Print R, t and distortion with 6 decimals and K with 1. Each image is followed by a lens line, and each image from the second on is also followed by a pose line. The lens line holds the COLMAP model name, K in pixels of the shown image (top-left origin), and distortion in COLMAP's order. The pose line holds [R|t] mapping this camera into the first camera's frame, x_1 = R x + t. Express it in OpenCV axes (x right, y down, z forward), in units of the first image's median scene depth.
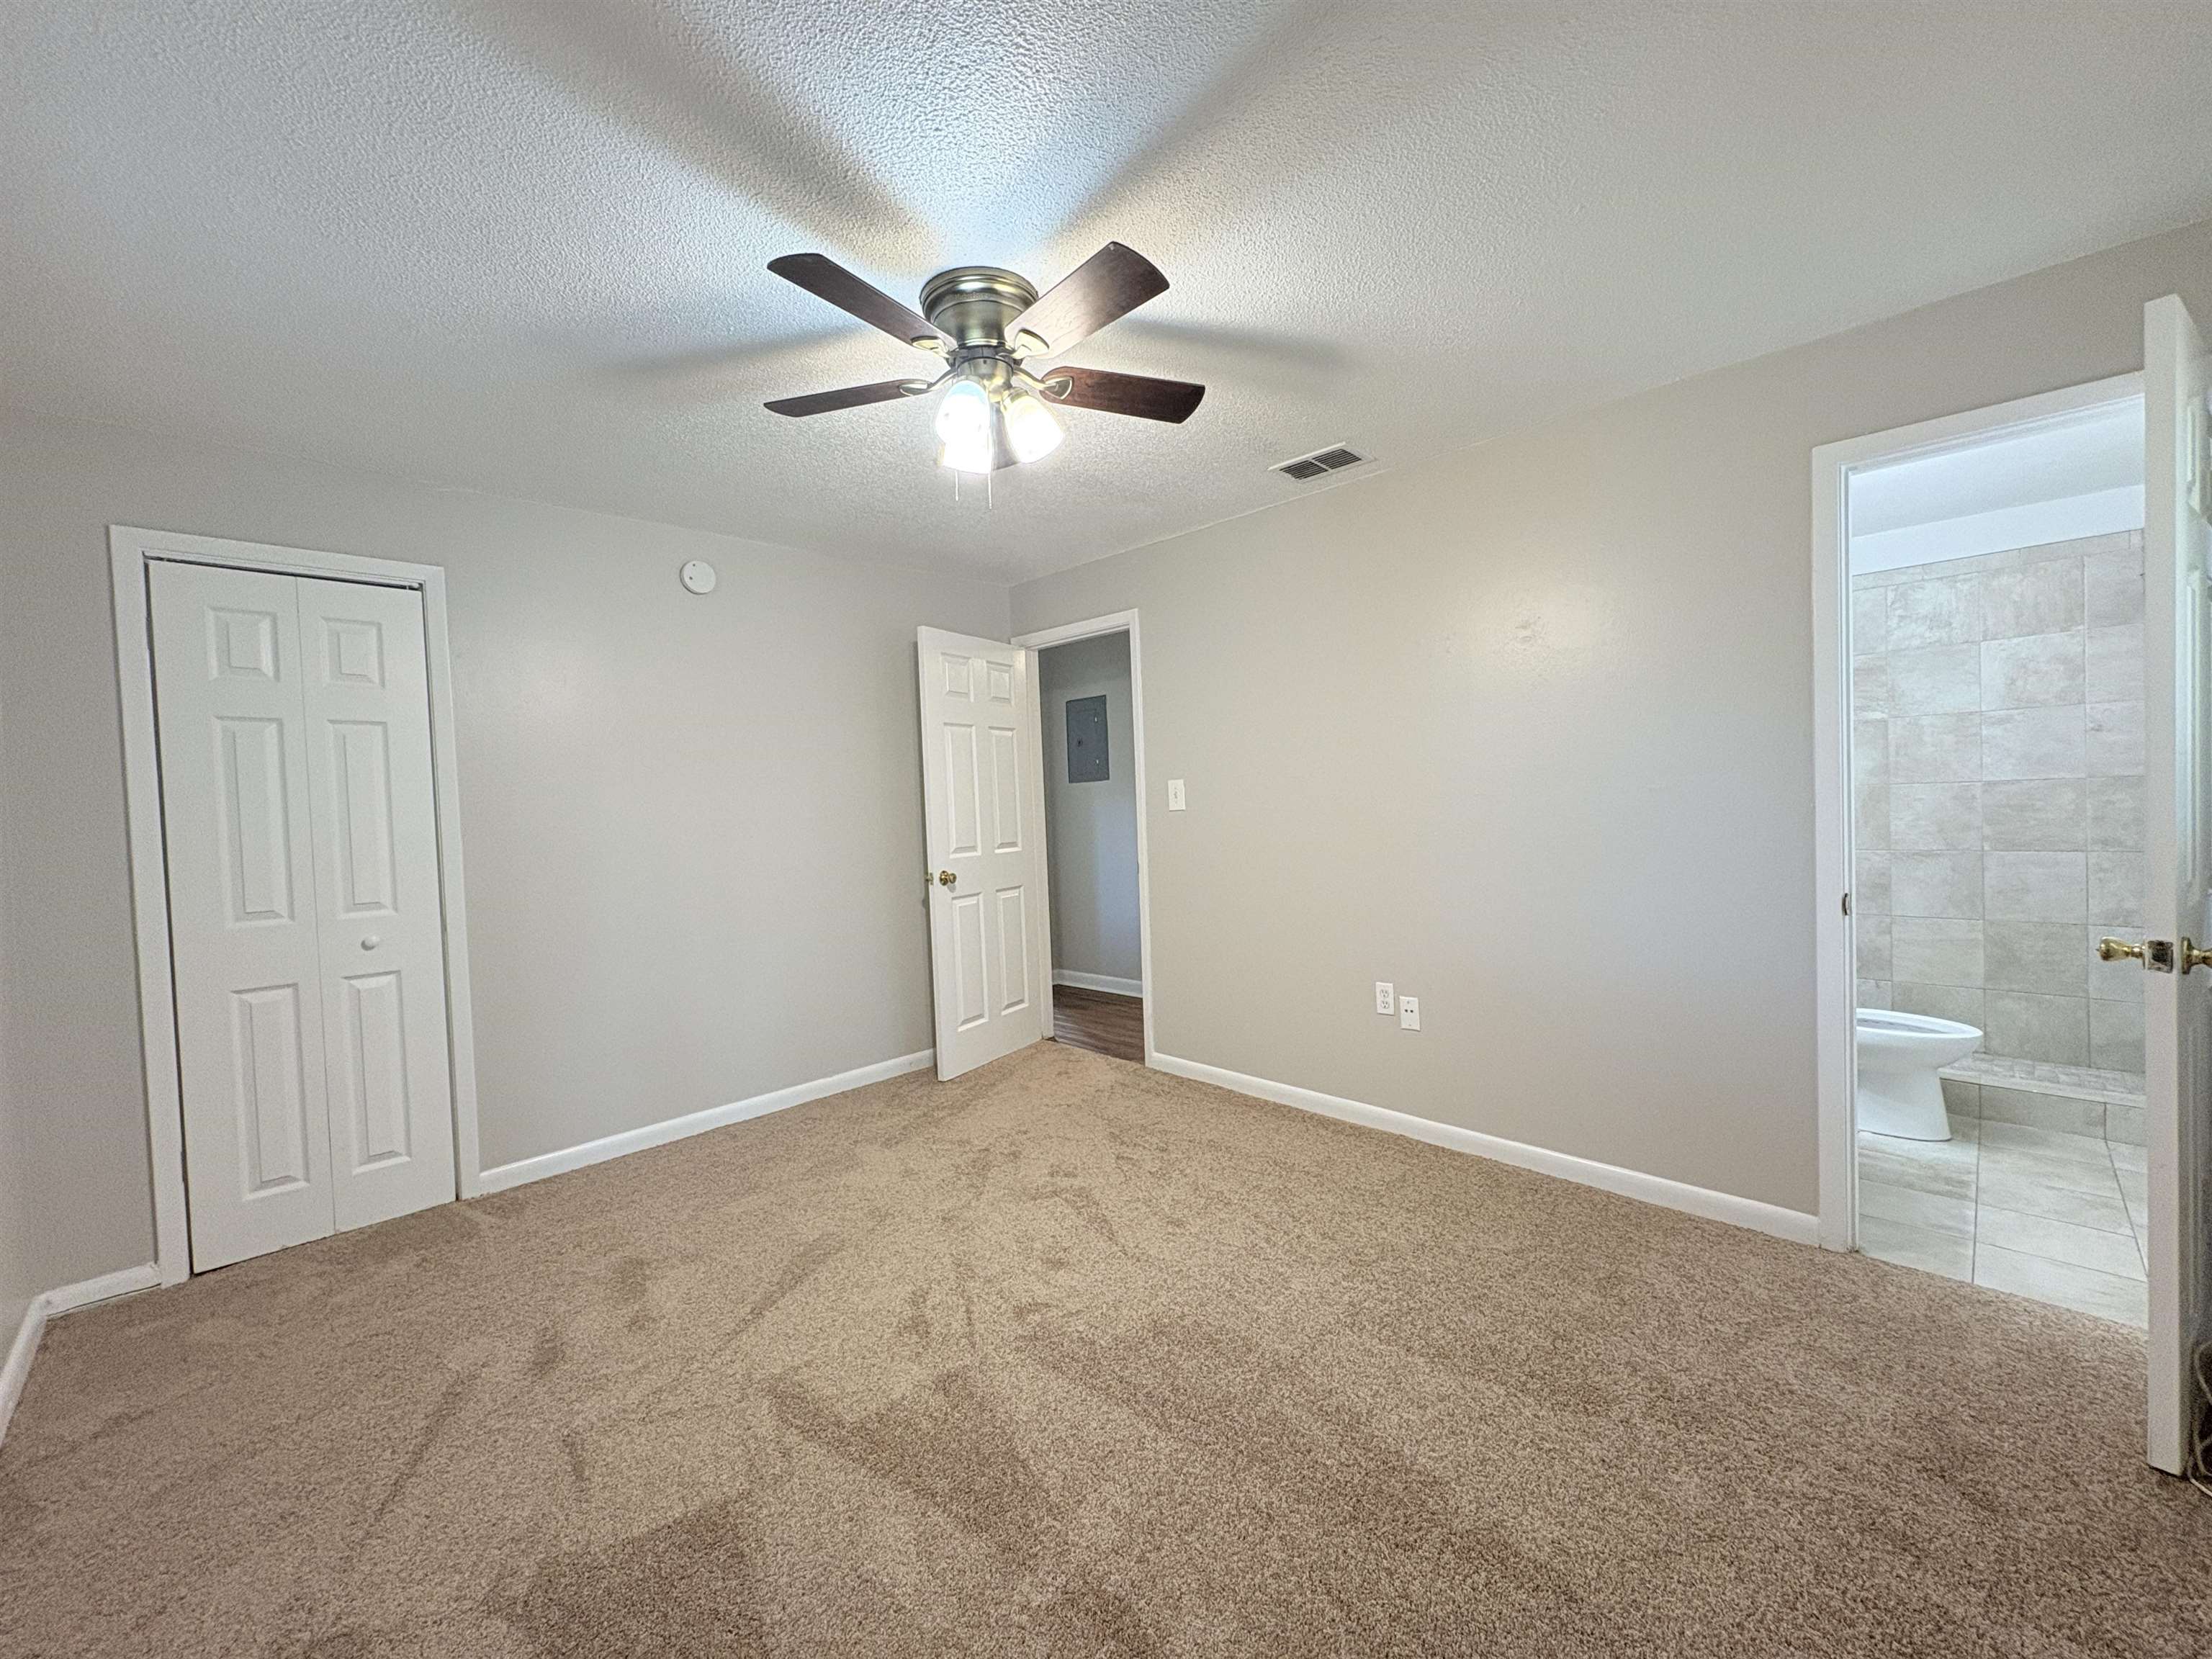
lens RADIAL K [[883.5, 0, 1097.4], [0, 883.5, 829.6], [0, 0, 1]] dist [0.000422, 0.000395]
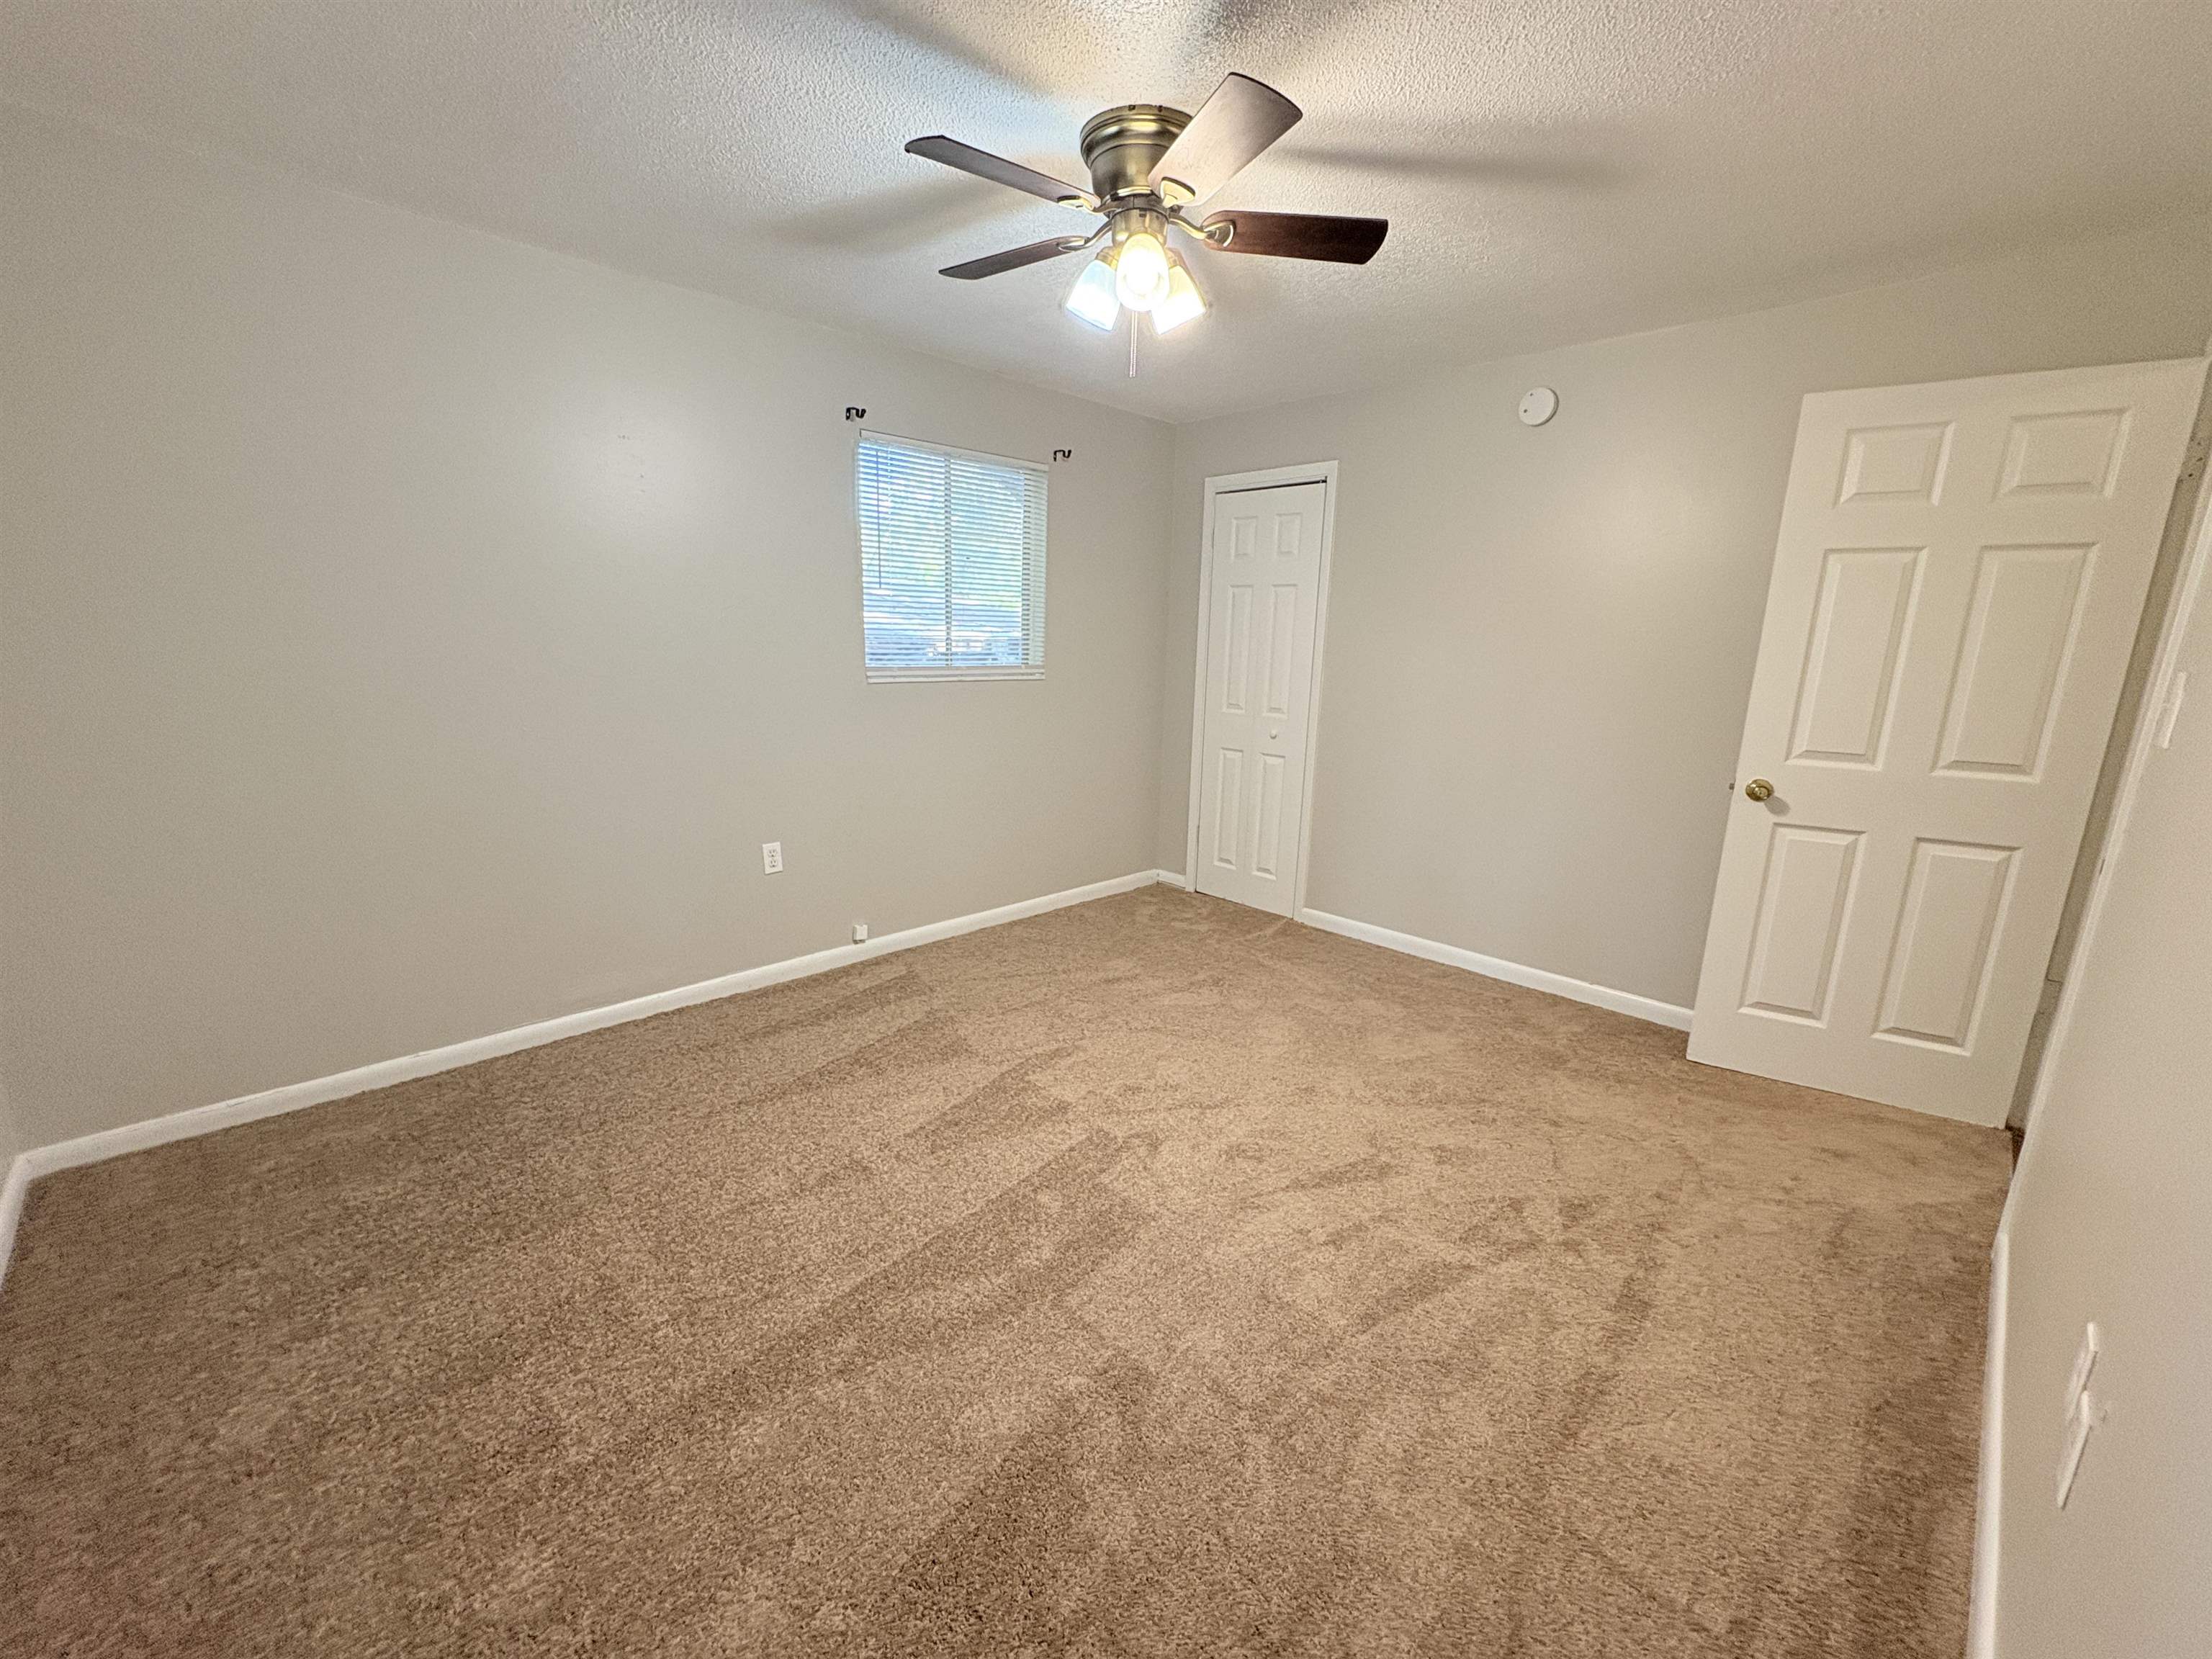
lens RADIAL K [[883.5, 0, 1105.5], [0, 883.5, 830.1], [0, 0, 1]] dist [0.000422, 0.000395]
pose [[-0.003058, 0.258547, -0.965994, 1.271036], [-0.053107, 0.964593, 0.258340, -0.167749], [0.998584, 0.052091, 0.010781, 1.281467]]
